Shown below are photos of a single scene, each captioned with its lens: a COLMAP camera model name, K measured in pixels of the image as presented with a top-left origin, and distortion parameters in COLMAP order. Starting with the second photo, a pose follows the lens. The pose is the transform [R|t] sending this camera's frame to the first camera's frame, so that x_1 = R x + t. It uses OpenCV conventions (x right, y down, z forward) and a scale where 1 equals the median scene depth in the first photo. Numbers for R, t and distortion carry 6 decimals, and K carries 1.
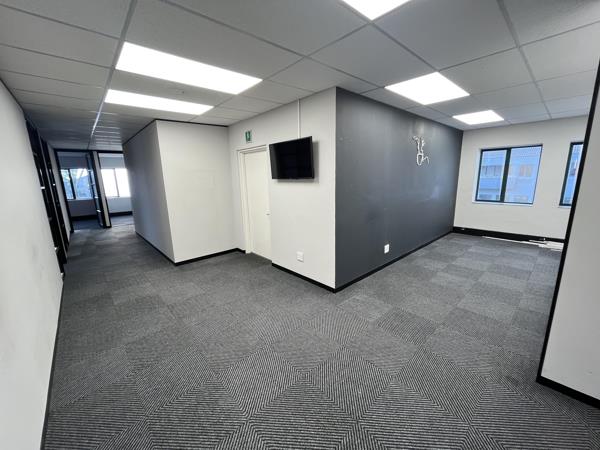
lens RADIAL K [[242.7, 0, 297.8], [0, 242.7, 225.0], [0, 0, 1]] dist [-0.008072, 0.002230]
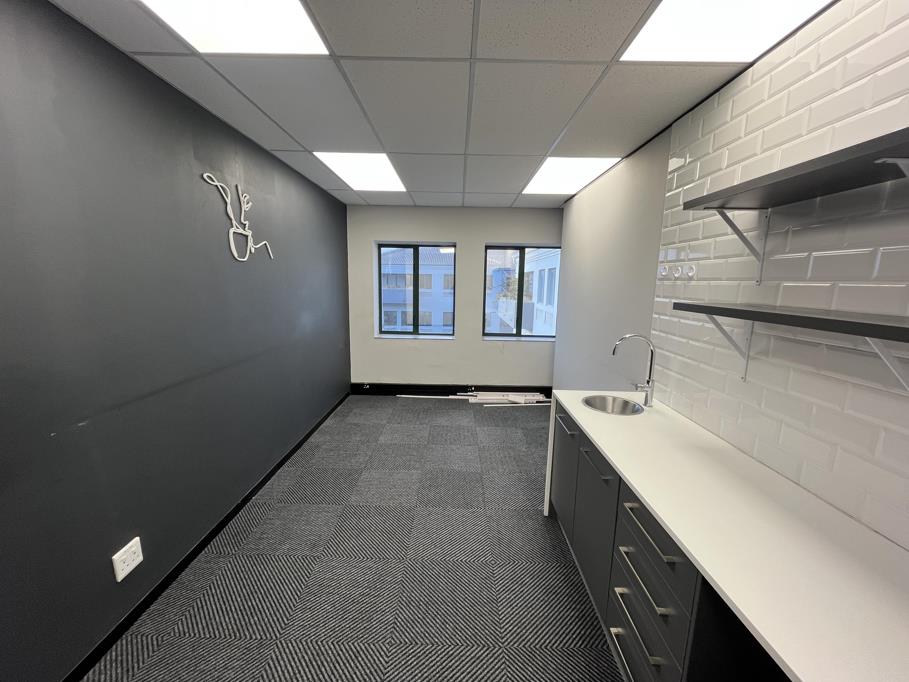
lens RADIAL K [[367.7, 0, 451.1], [0, 367.7, 341.0], [0, 0, 1]] dist [-0.008072, 0.002230]
pose [[0.680579, -0.081500, 0.728127, 0.230268], [0.111851, 0.993703, 0.006679, -0.072193], [-0.724086, 0.076896, 0.685409, 0.303642]]
